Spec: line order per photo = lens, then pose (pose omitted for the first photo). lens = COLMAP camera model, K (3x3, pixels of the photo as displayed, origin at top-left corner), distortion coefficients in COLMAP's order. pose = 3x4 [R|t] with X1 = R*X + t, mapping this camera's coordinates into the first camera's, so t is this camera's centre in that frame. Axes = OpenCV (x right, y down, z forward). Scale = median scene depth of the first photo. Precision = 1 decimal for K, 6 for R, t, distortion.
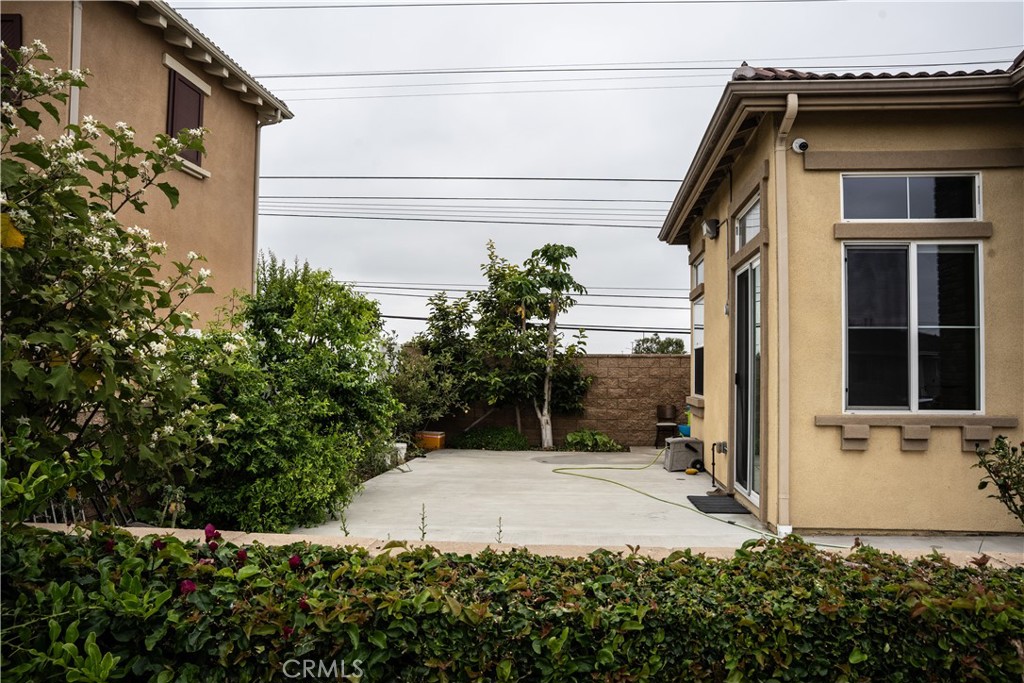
lens RADIAL K [[739.6, 0, 514.3], [0, 739.6, 346.2], [0, 0, 1]] dist [-0.130915, 0.124533]
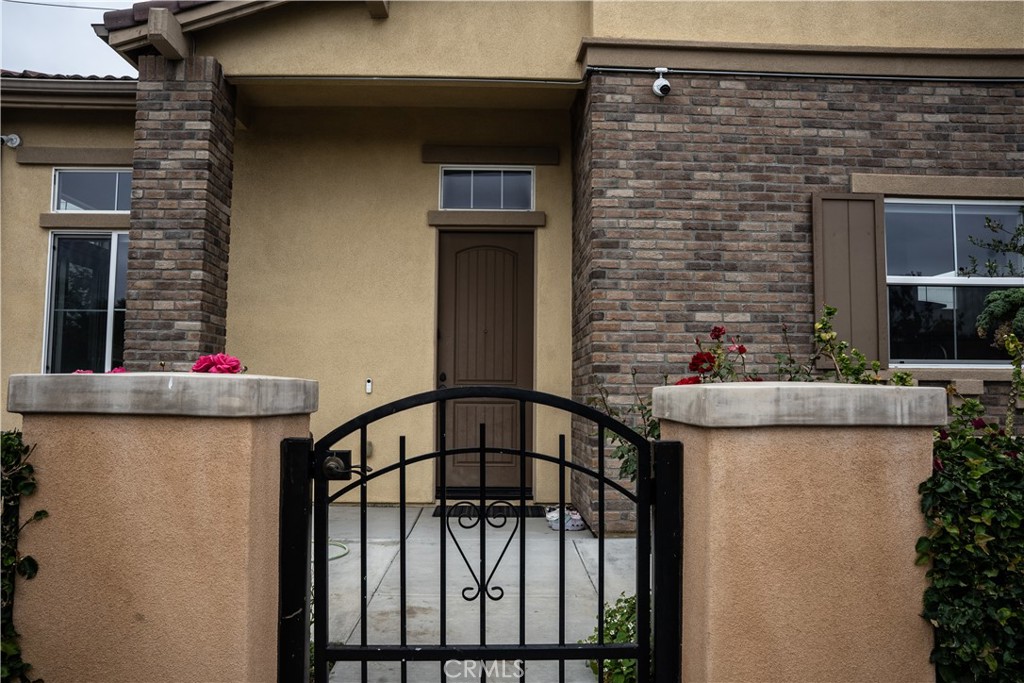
lens RADIAL K [[739.6, 0, 514.3], [0, 739.6, 346.2], [0, 0, 1]] dist [-0.130915, 0.124533]
pose [[0.990597, 0.008912, 0.136520, 1.002071], [-0.005397, 0.999645, -0.026097, 0.052823], [-0.136704, 0.025115, 0.990293, -0.152506]]
